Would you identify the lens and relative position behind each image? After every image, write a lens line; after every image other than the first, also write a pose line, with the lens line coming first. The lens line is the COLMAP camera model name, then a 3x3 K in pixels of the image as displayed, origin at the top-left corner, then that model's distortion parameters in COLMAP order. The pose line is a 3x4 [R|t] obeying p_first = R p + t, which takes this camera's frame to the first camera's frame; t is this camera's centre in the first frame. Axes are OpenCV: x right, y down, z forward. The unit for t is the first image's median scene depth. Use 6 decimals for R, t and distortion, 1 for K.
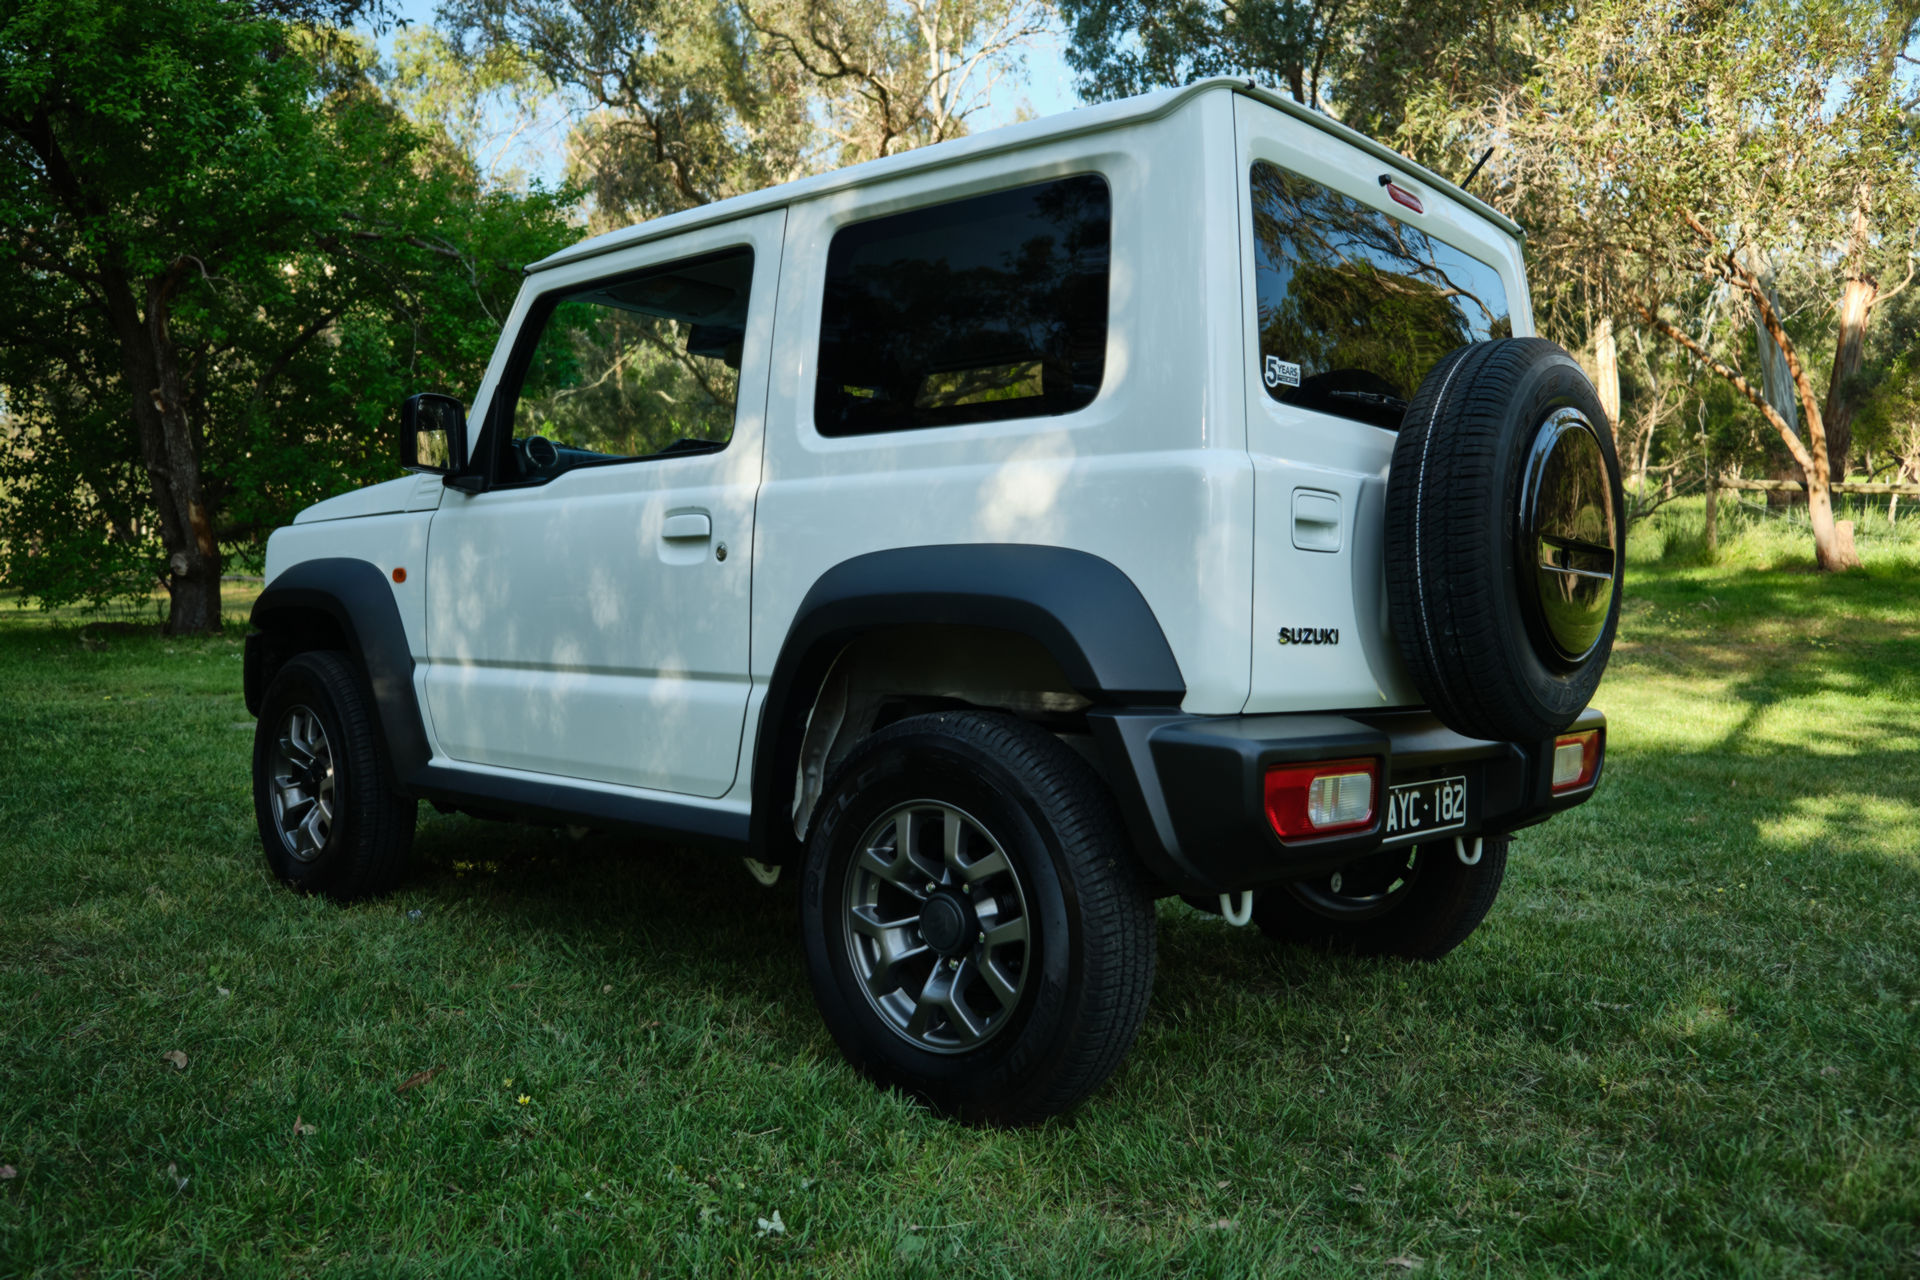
lens RADIAL K [[1500.5, 0, 948.1], [0, 1500.5, 632.7], [0, 0, 1]] dist [-0.029966, 0.012904]
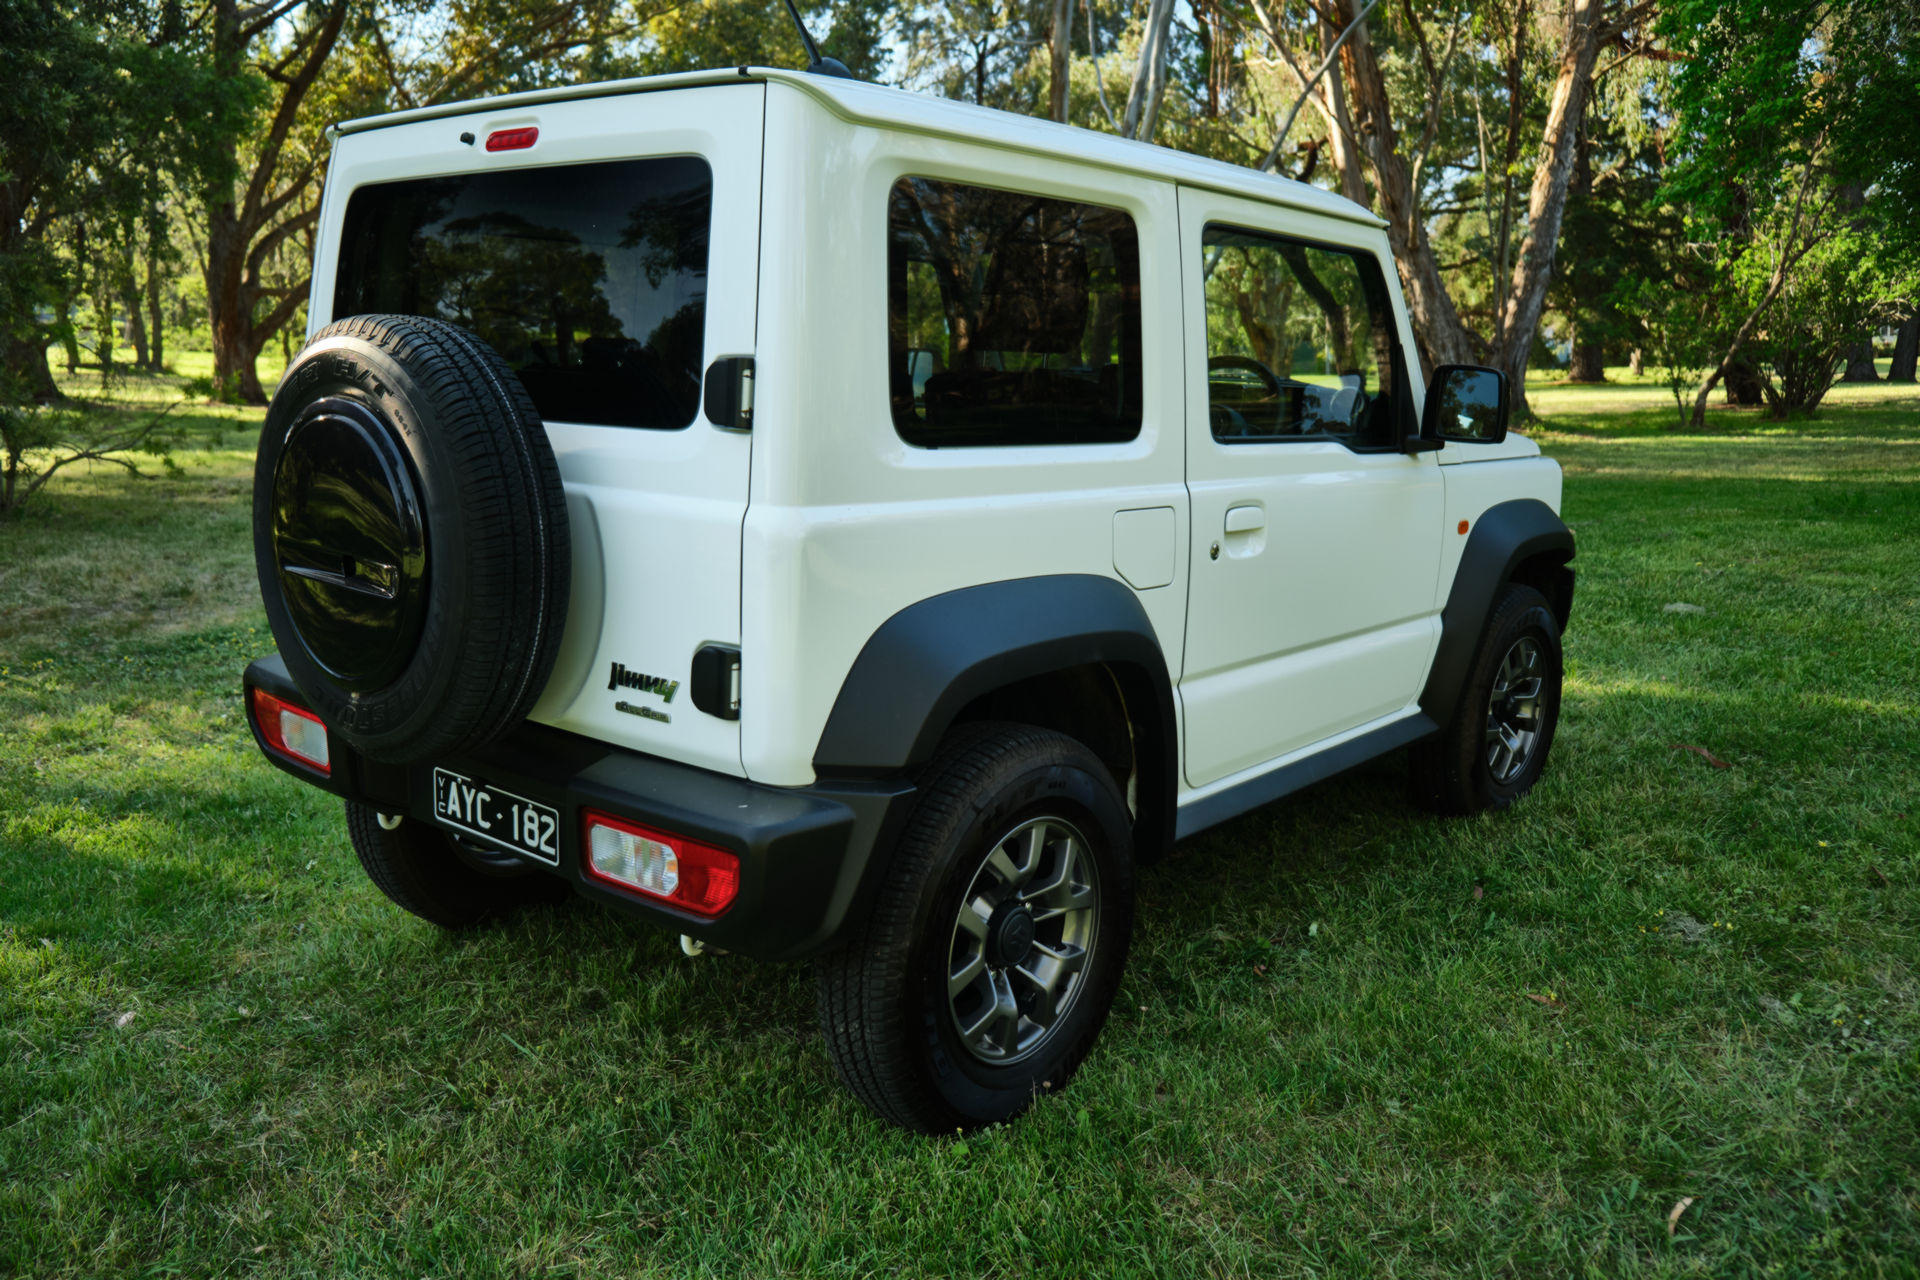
lens RADIAL K [[1500.5, 0, 948.1], [0, 1500.5, 632.7], [0, 0, 1]] dist [-0.029966, 0.012904]
pose [[0.045429, 0.158901, -0.986249, 1.230423], [-0.037833, 0.986834, 0.157252, -0.153967], [0.998251, 0.030169, 0.050843, 1.221549]]
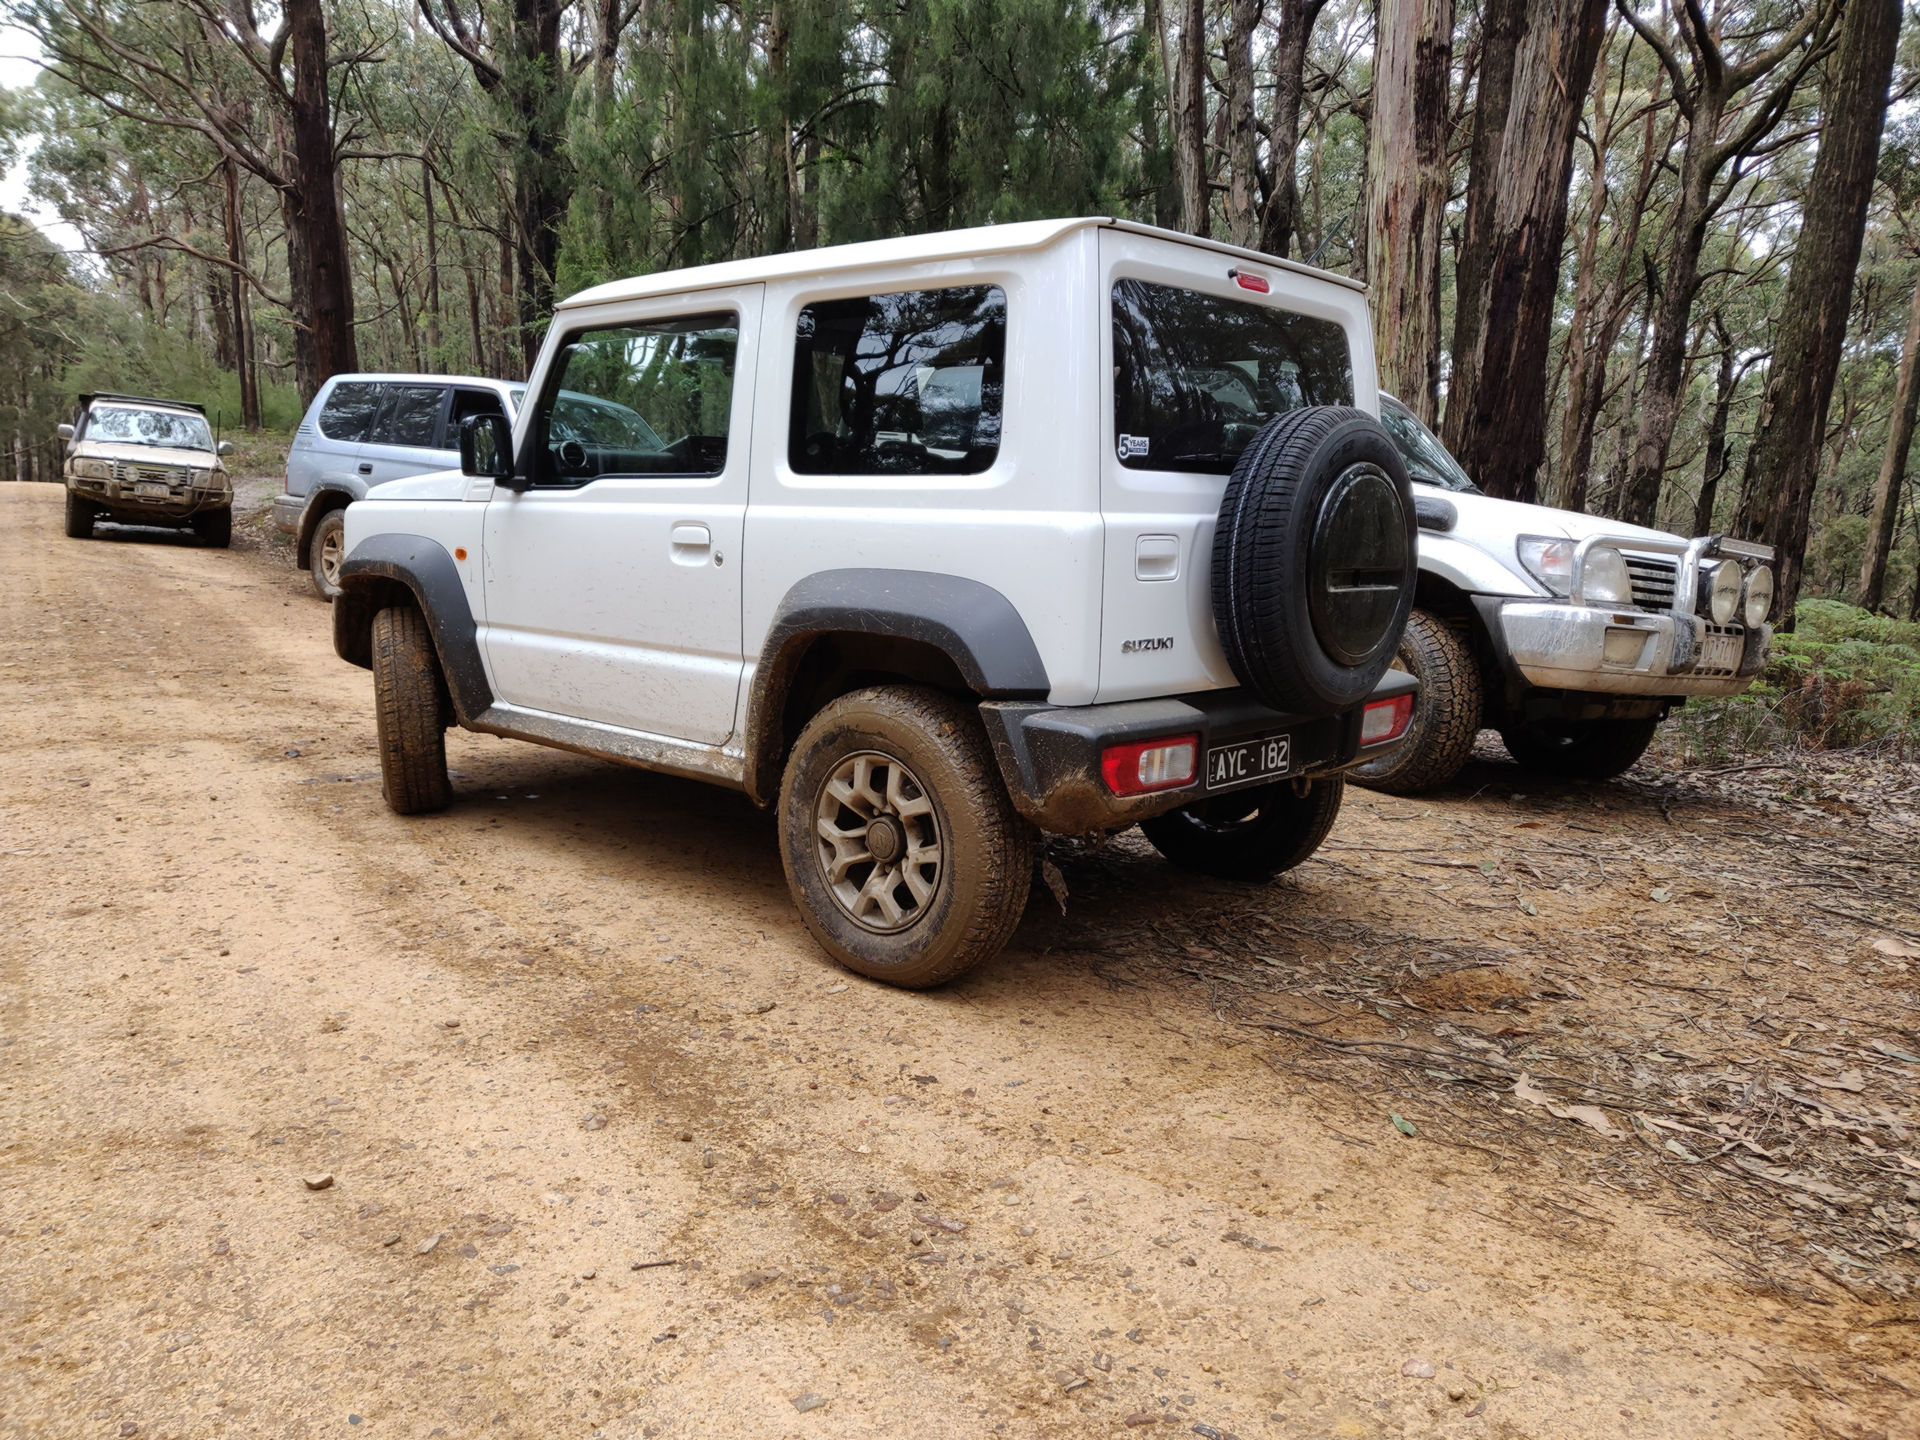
lens RADIAL K [[1456.2, 0, 937.3], [0, 1456.2, 726.0], [0, 0, 1]] dist [-0.000971, 0.001576]
pose [[0.999859, 0.003465, -0.016456, 0.061402], [-0.001058, 0.989566, 0.144076, -0.098030], [0.016783, -0.144038, 0.989430, -0.273578]]
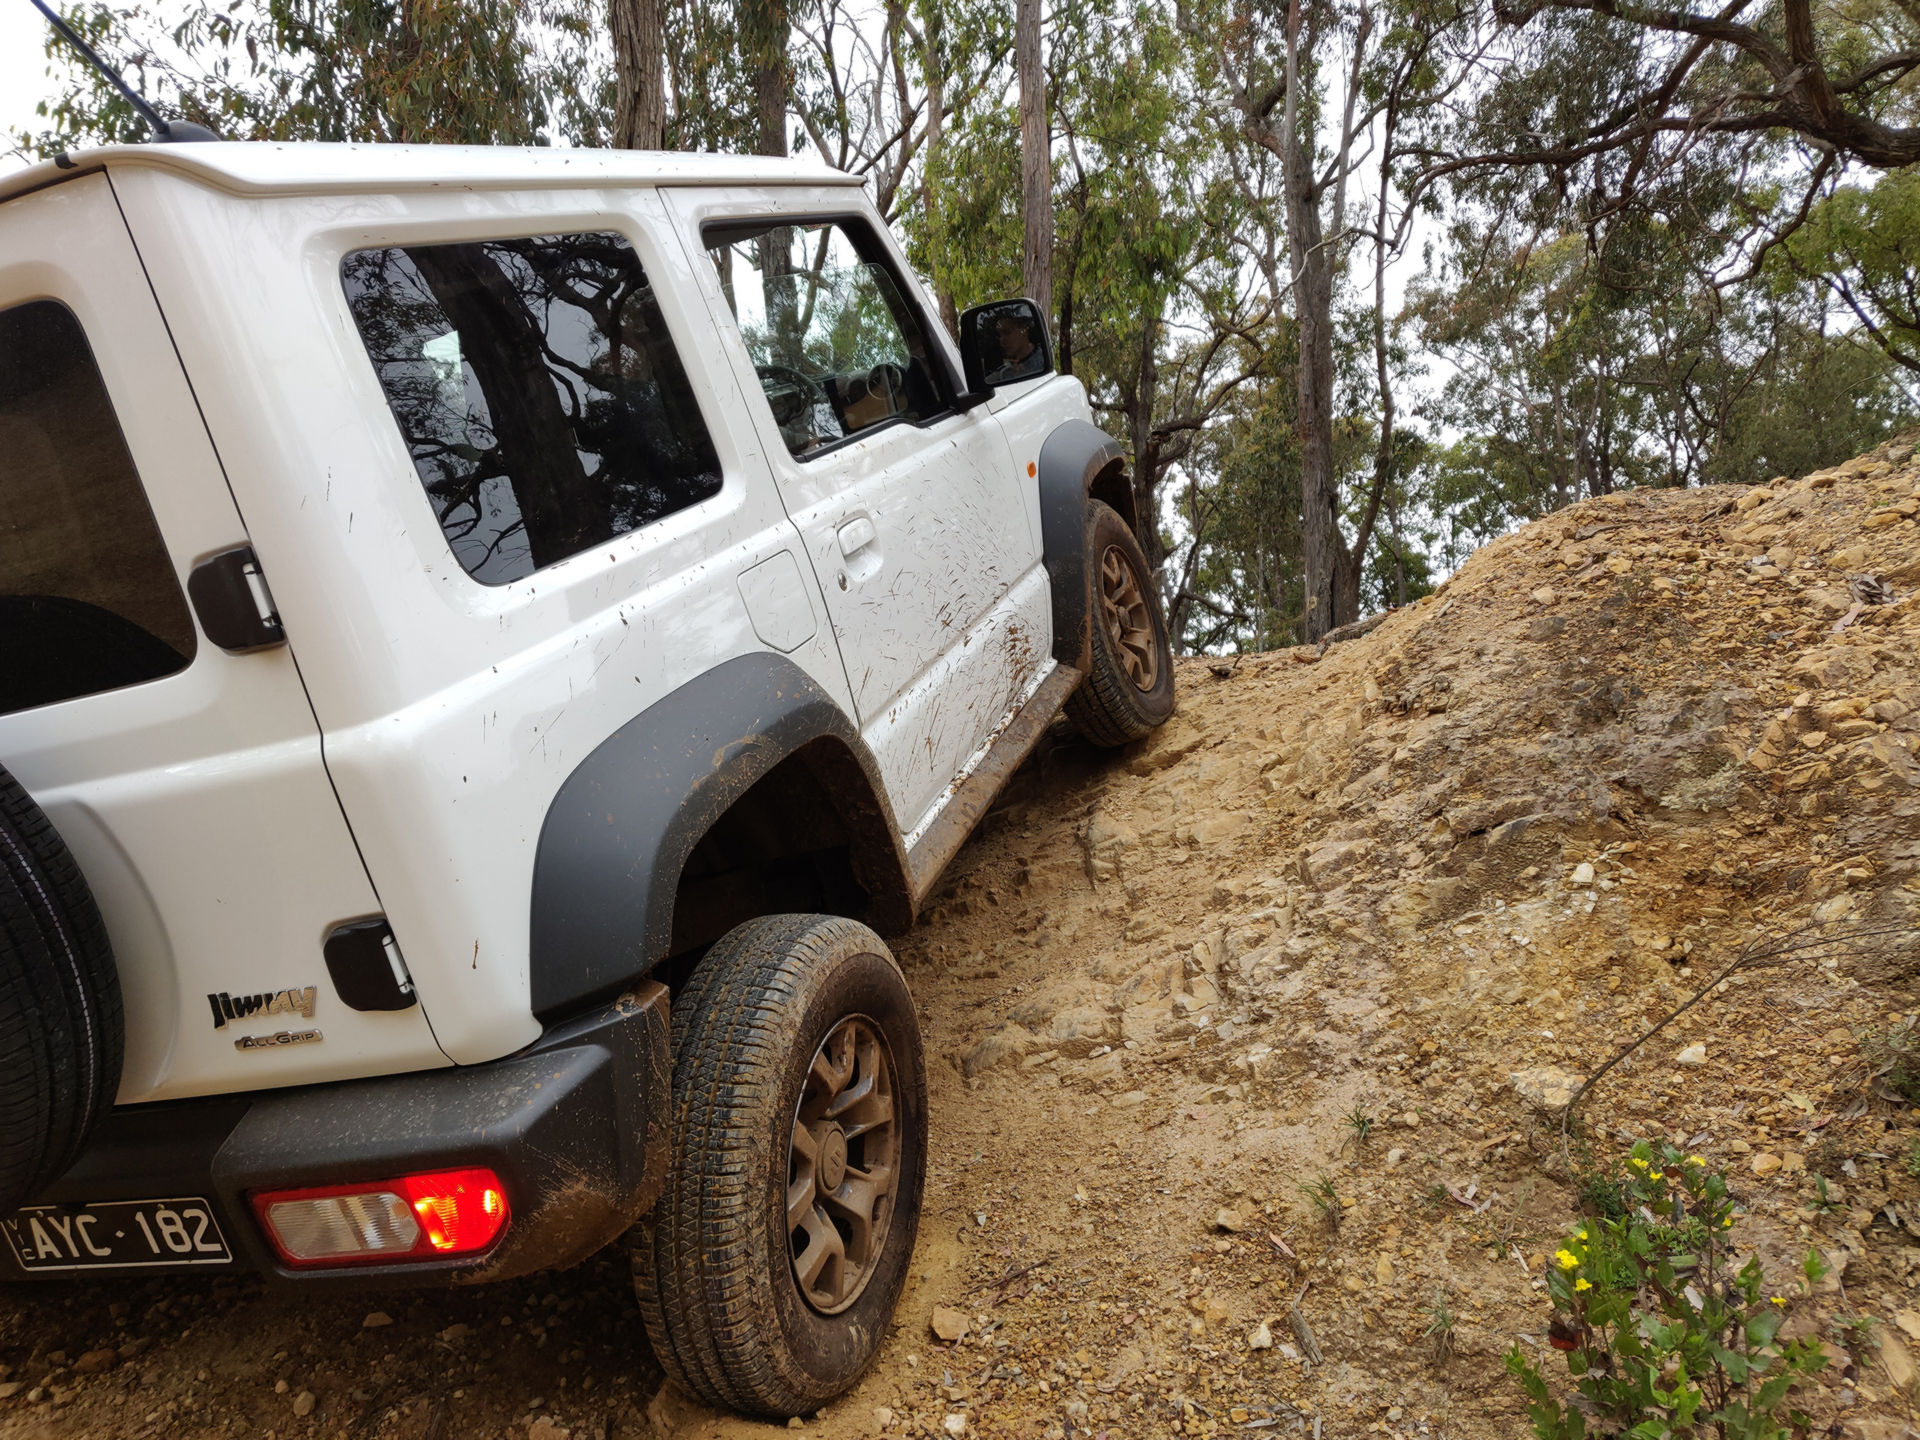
lens RADIAL K [[1467.5, 0, 963.6], [0, 1467.5, 741.9], [0, 0, 1]] dist [-0.003685, 0.026810]
pose [[0.406903, 0.131819, -0.903910, 1.066110], [0.257671, 0.932786, 0.252023, -0.169303], [0.876376, -0.335461, 0.345587, 1.177499]]
